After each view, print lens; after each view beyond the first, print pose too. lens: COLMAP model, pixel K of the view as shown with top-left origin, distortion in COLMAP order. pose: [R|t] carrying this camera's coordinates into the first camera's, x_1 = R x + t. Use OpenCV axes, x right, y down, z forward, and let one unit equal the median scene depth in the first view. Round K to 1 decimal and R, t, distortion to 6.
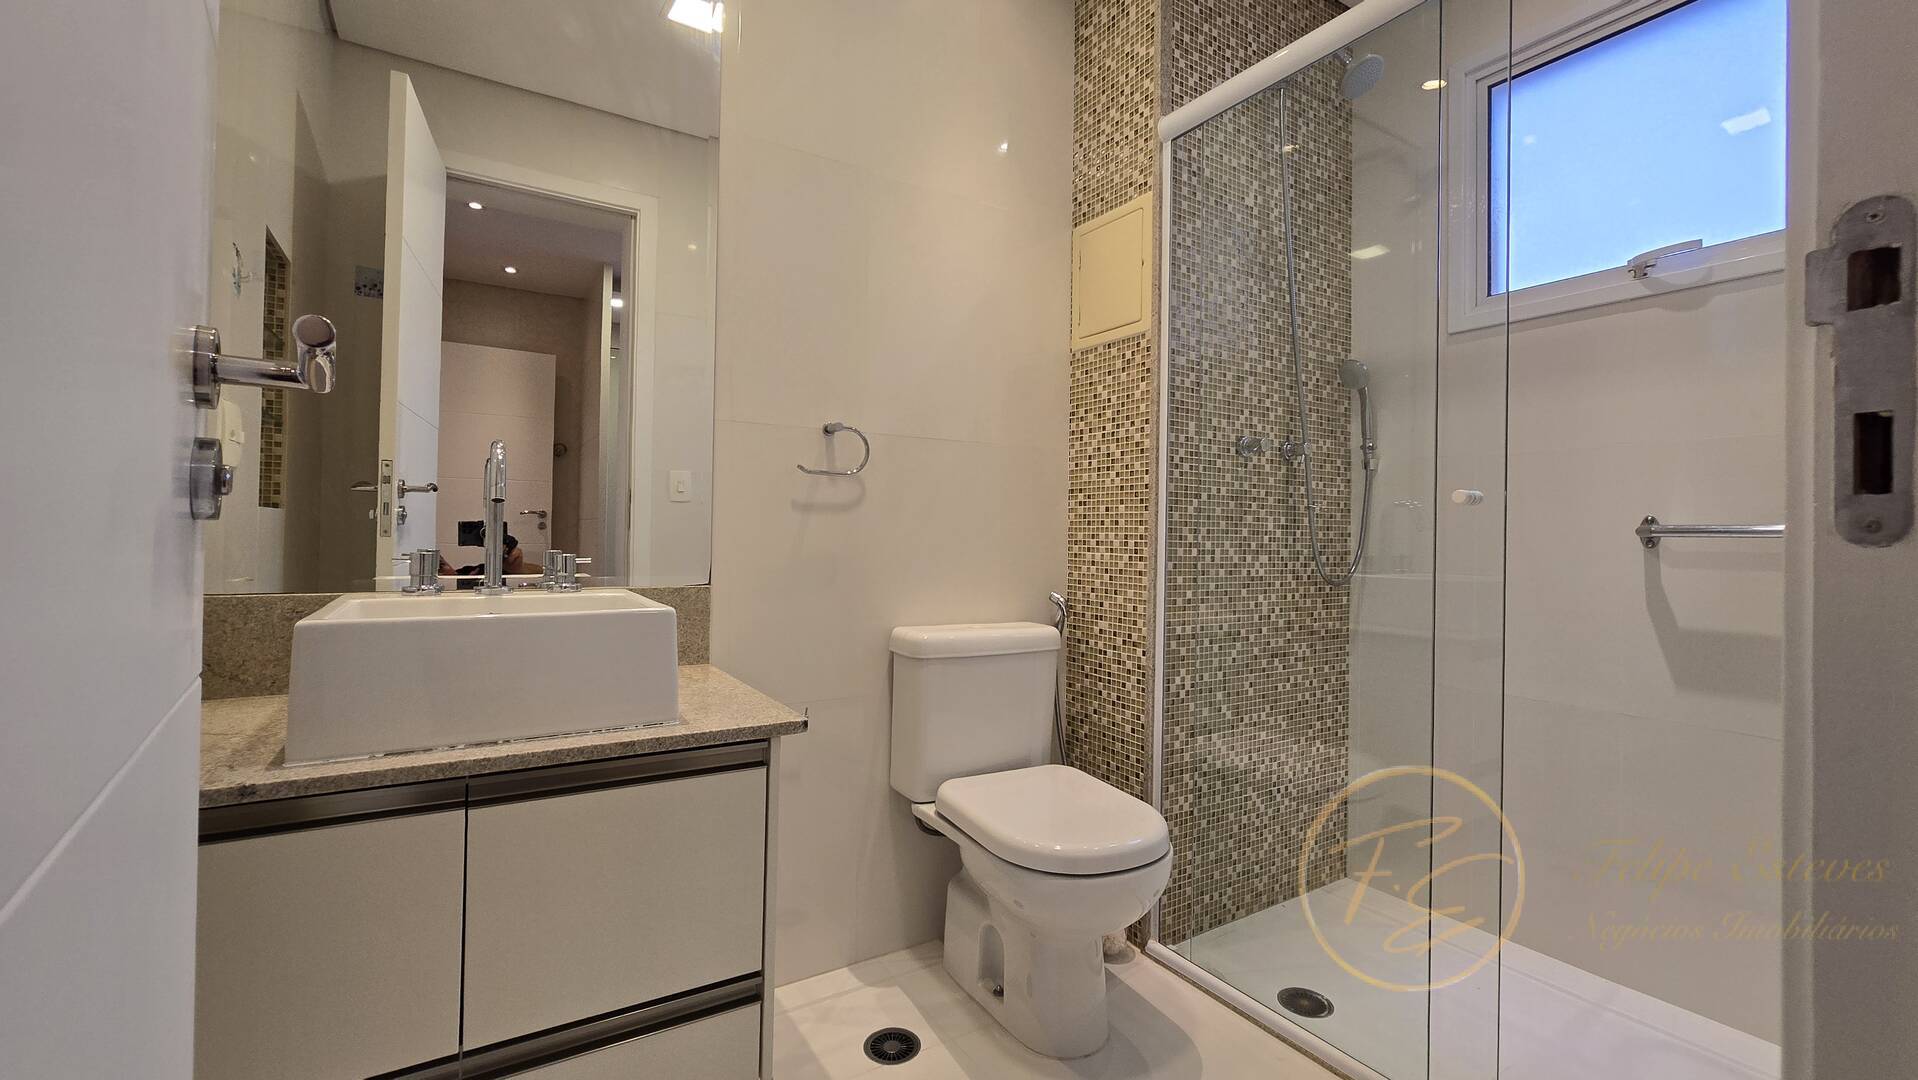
lens RADIAL K [[787.3, 0, 952.2], [0, 787.3, 528.3], [0, 0, 1]] dist [0.001680, -0.002399]
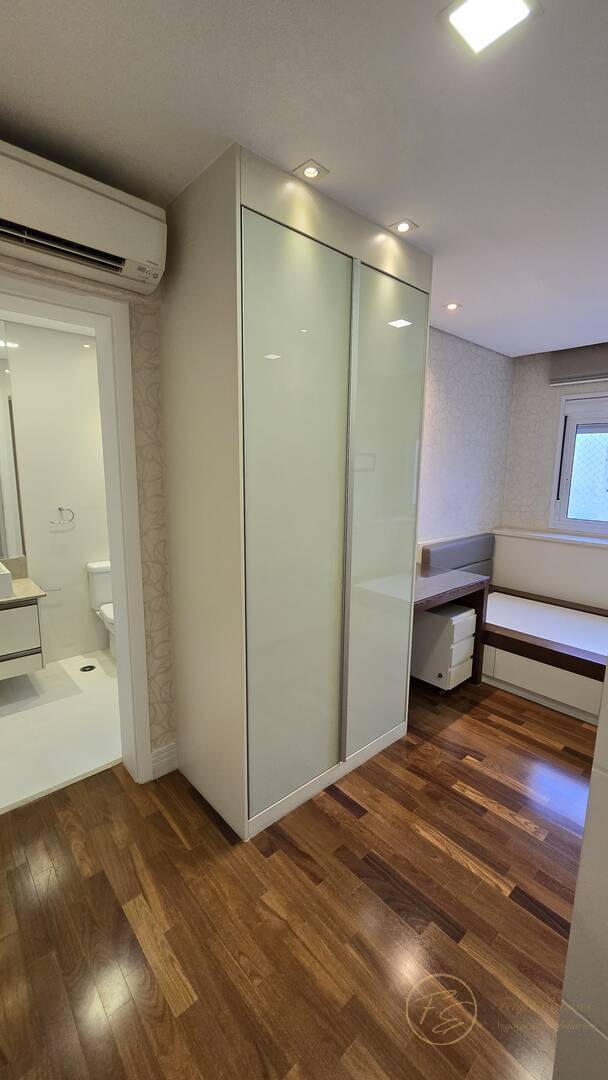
lens RADIAL K [[443.3, 0, 307.3], [0, 443.3, 543.2], [0, 0, 1]] dist [0.001680, -0.002399]
pose [[0.983478, -0.031501, 0.178264, 0.518822], [-0.001705, 0.983088, 0.183127, -0.314031], [-0.181018, -0.180405, 0.966792, -1.029485]]
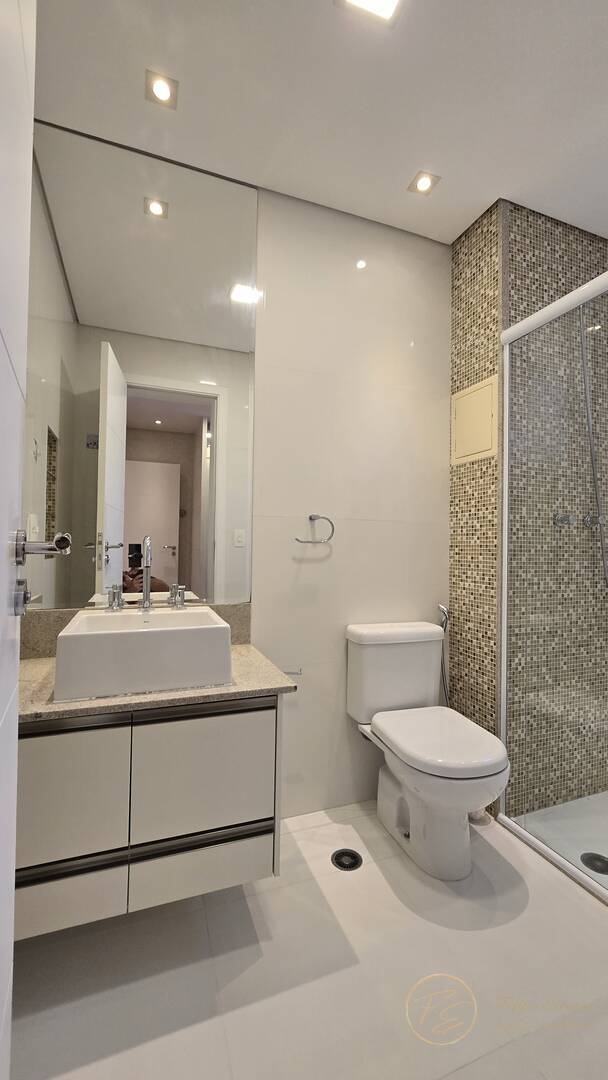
lens RADIAL K [[443.3, 0, 307.0], [0, 443.3, 542.0], [0, 0, 1]] dist [0.001680, -0.002399]
pose [[0.981742, -0.007188, -0.190083, 0.027376], [0.005509, 0.999941, -0.009360, -0.055579], [0.190139, 0.008142, 0.981723, -0.025457]]
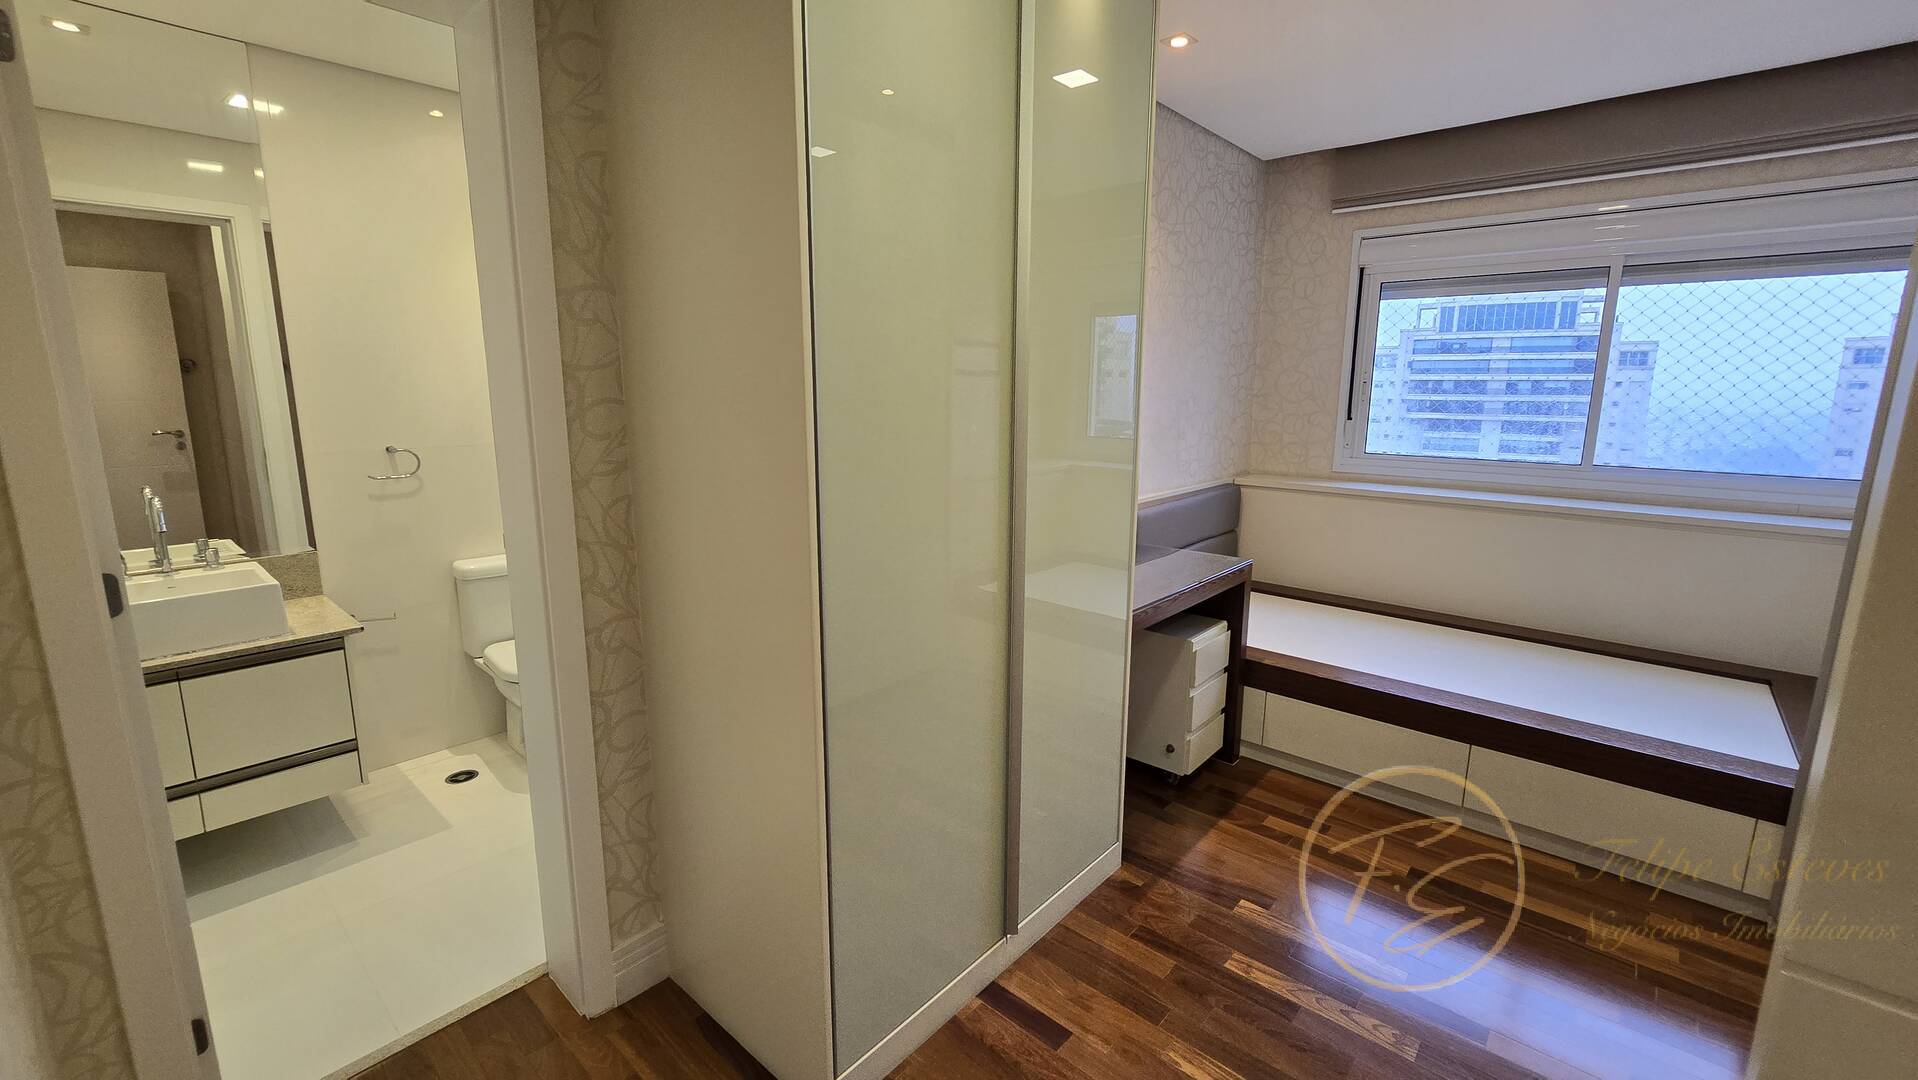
lens RADIAL K [[787.3, 0, 953.8], [0, 787.3, 532.2], [0, 0, 1]] dist [0.001680, -0.002399]
pose [[0.957547, -0.062440, 0.281433, 0.469619], [0.006365, 0.980602, 0.195904, -0.255366], [-0.288206, -0.185796, 0.939371, -0.872516]]
